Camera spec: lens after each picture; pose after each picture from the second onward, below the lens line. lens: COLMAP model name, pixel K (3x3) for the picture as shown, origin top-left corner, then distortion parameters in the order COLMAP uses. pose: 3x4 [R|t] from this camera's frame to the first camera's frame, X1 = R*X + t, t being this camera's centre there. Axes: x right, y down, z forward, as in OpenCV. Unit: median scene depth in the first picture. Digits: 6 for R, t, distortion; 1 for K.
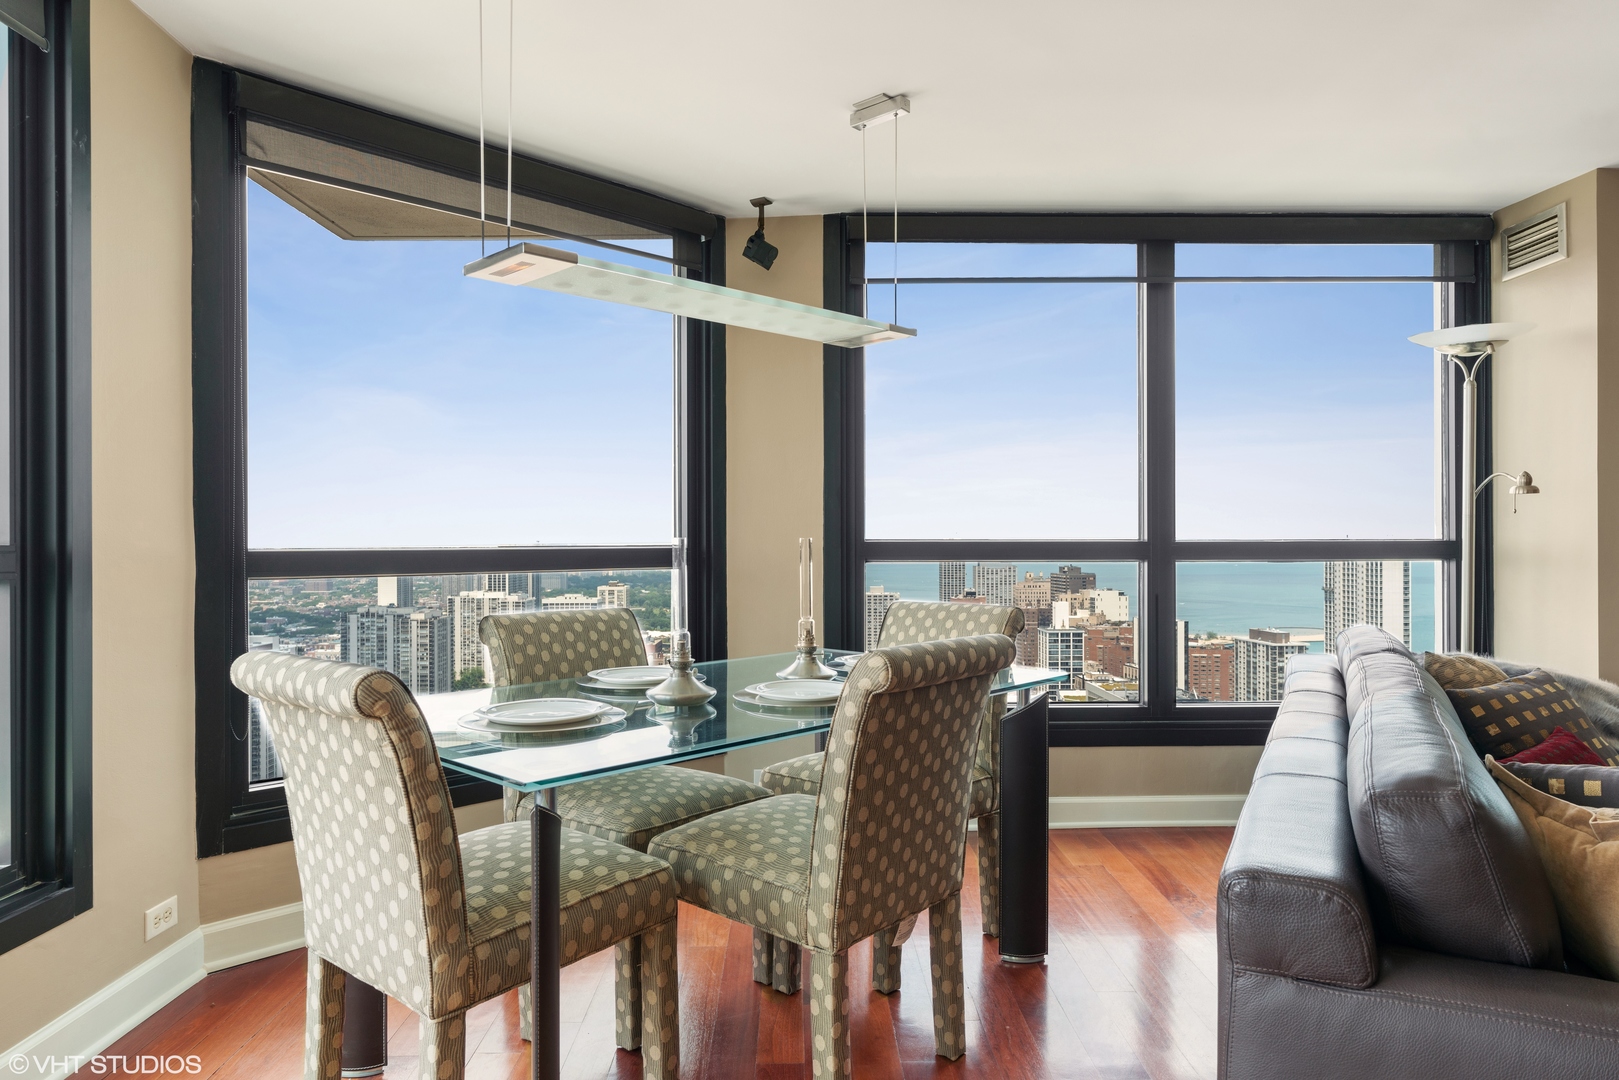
lens RADIAL K [[995.7, 0, 816.7], [0, 995.7, 549.0], [0, 0, 1]] dist [0.001345, -0.000813]
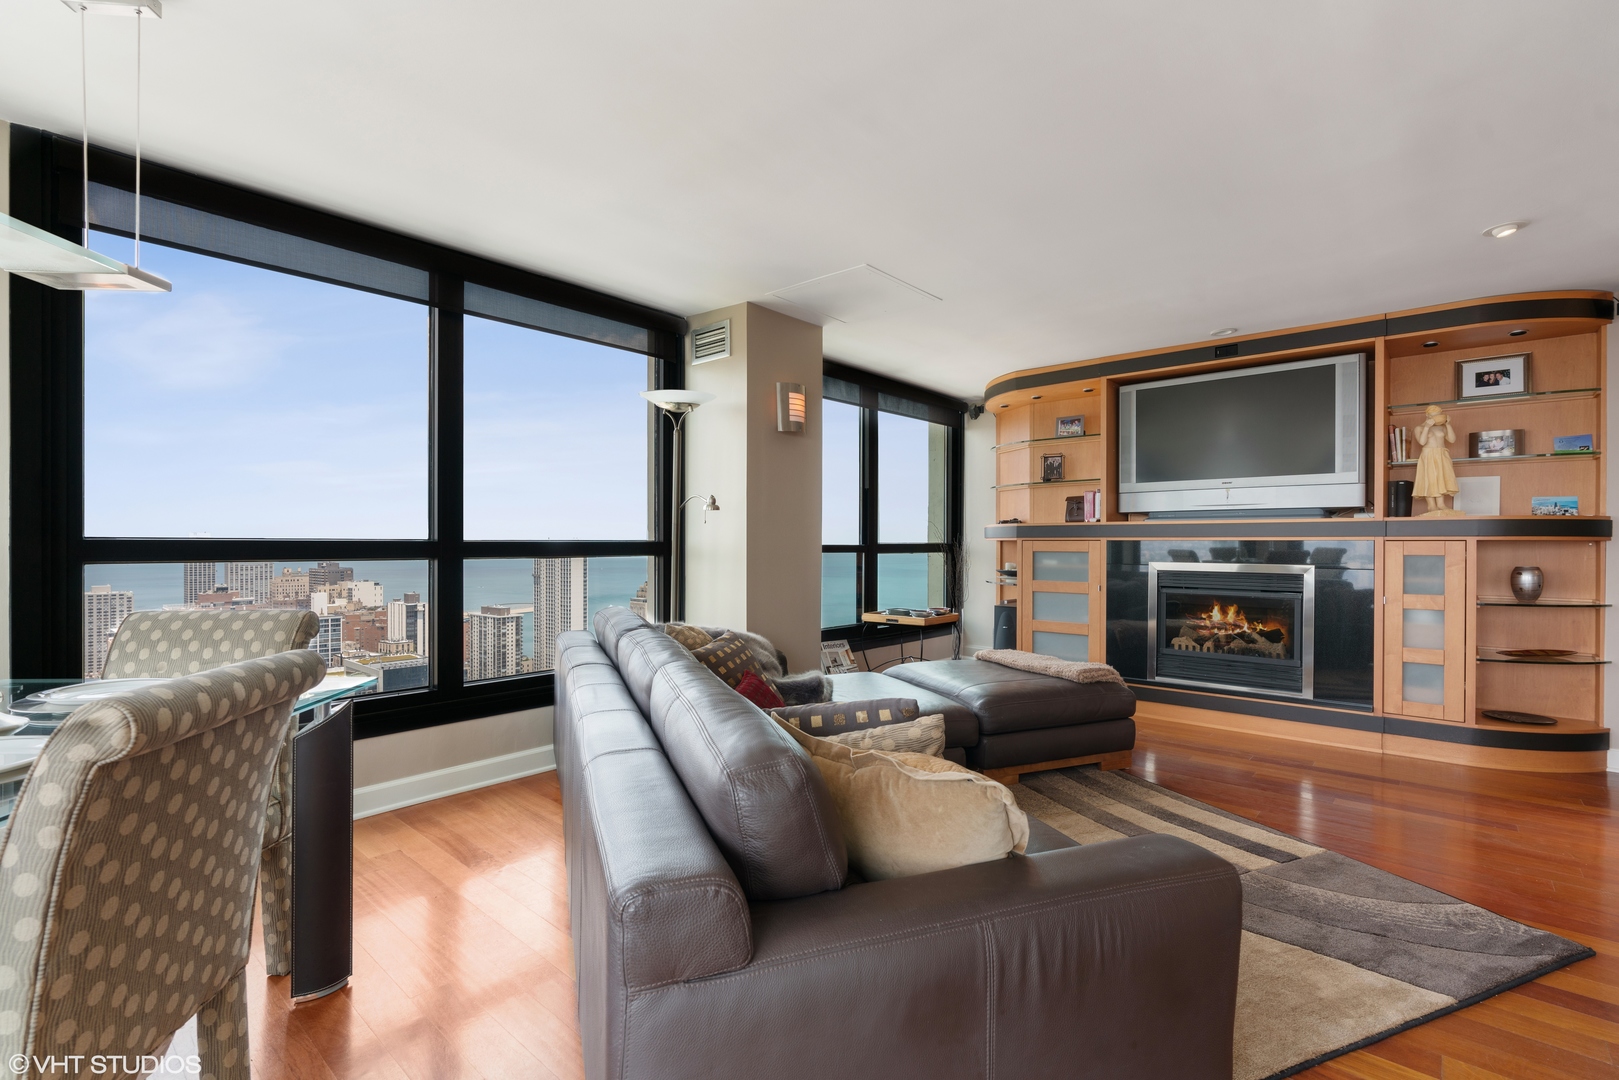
lens RADIAL K [[736.6, 0, 807.6], [0, 736.6, 545.3], [0, 0, 1]] dist [-0.009903, 0.003257]
pose [[0.676856, 0.001882, 0.736113, 0.010617], [0.000198, 0.999996, -0.002739, -0.000902], [-0.736116, 0.001999, 0.676853, 0.199537]]
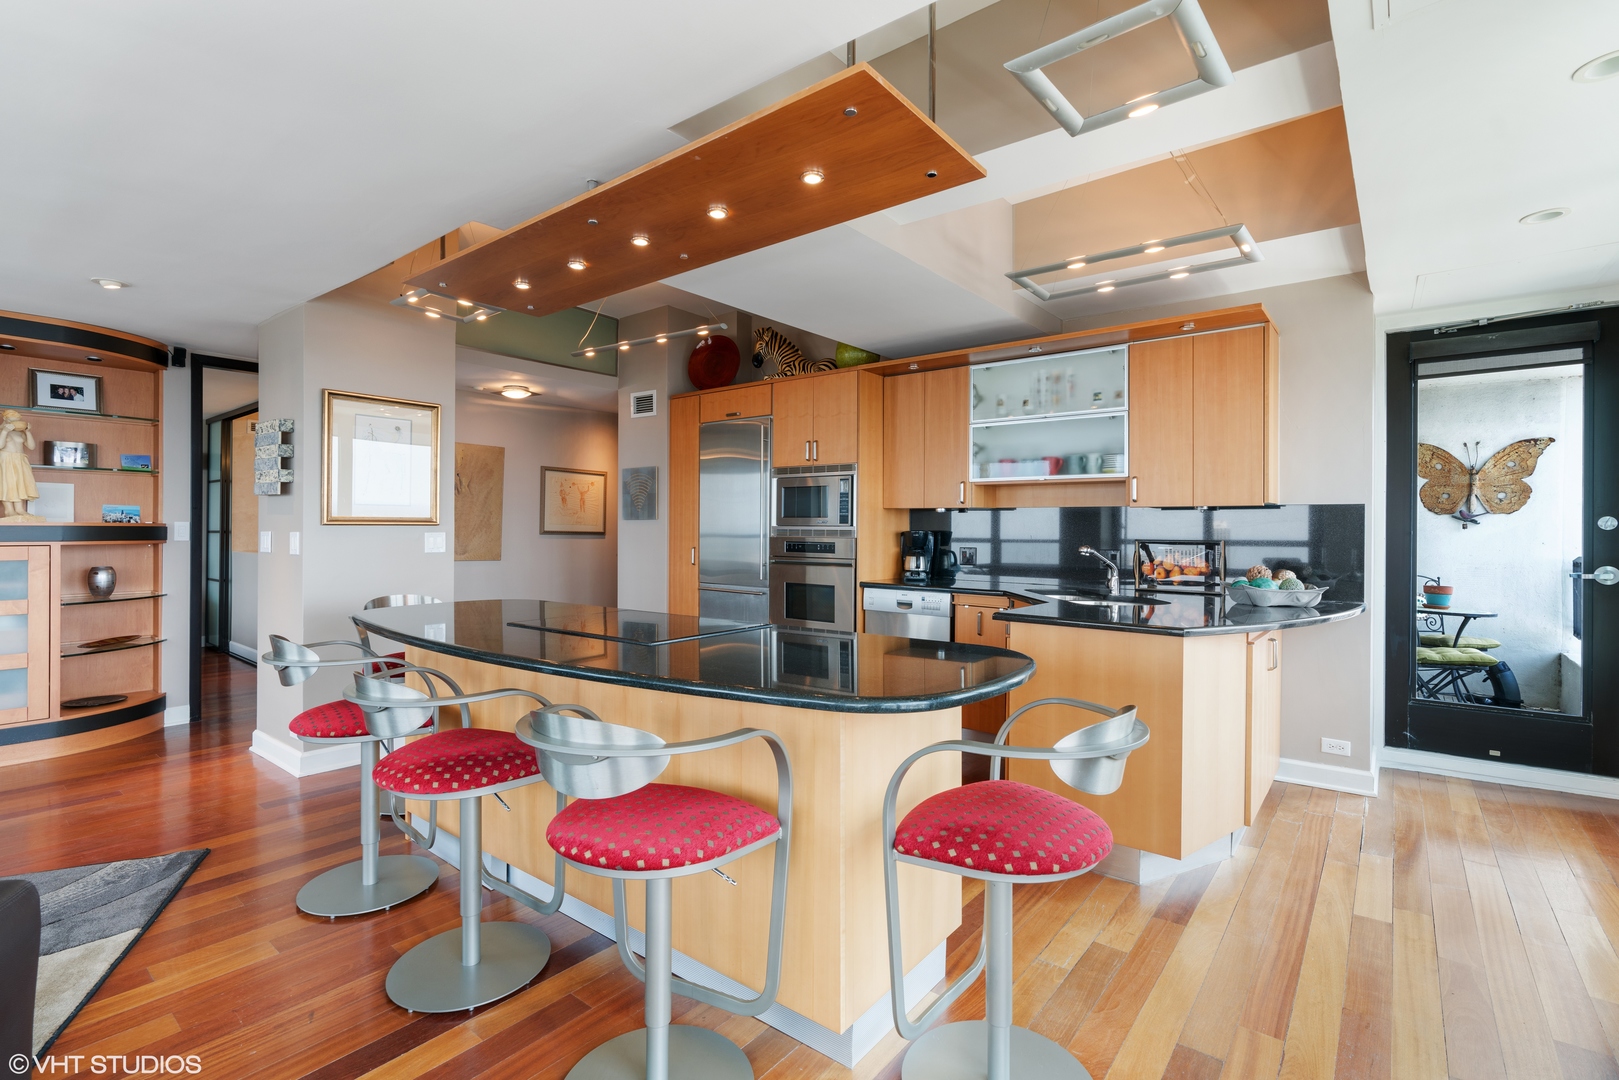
lens RADIAL K [[736.6, 0, 807.3], [0, 736.6, 528.9], [0, 0, 1]] dist [-0.009903, 0.003257]
pose [[-0.764469, -0.001717, 0.644658, -0.222586], [-0.000474, 0.999998, 0.002101, -0.049959], [-0.644660, 0.001300, -0.764468, 0.359481]]
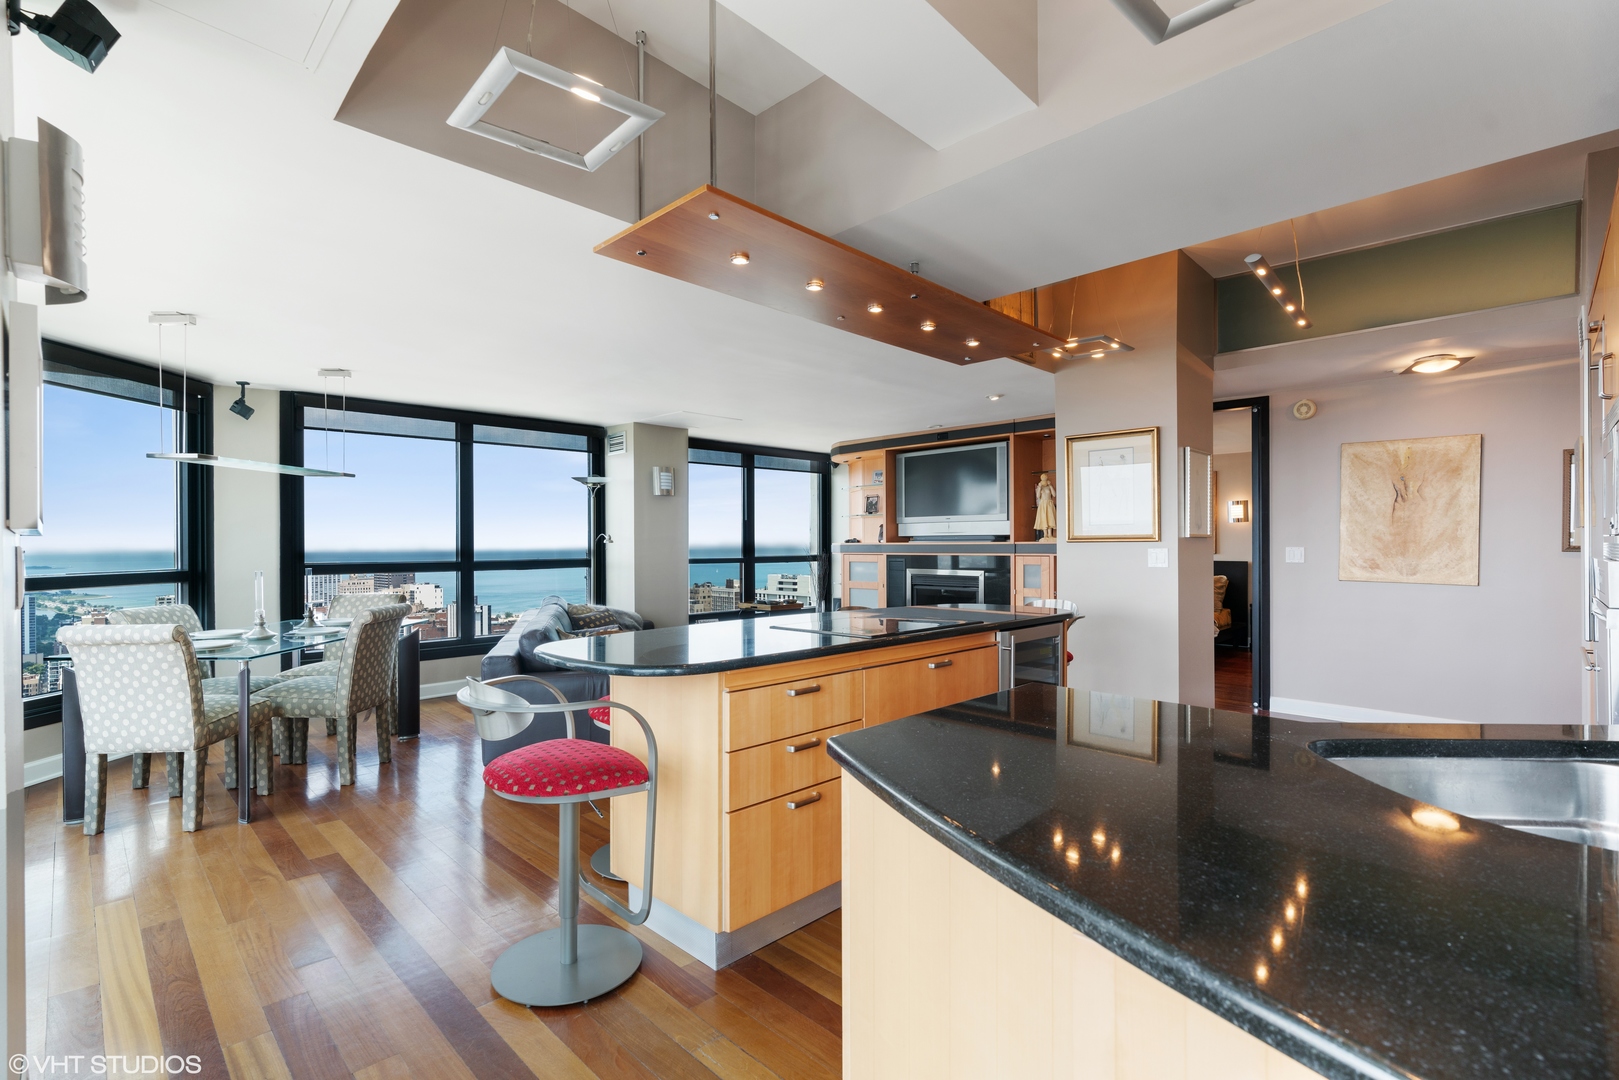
lens RADIAL K [[736.6, 0, 800.9], [0, 736.6, 542.2], [0, 0, 1]] dist [-0.009903, 0.003257]
pose [[0.727120, 0.000667, 0.686510, -0.318445], [0.007344, 0.999935, -0.008750, -0.044047], [-0.686471, 0.011404, 0.727067, -0.941466]]
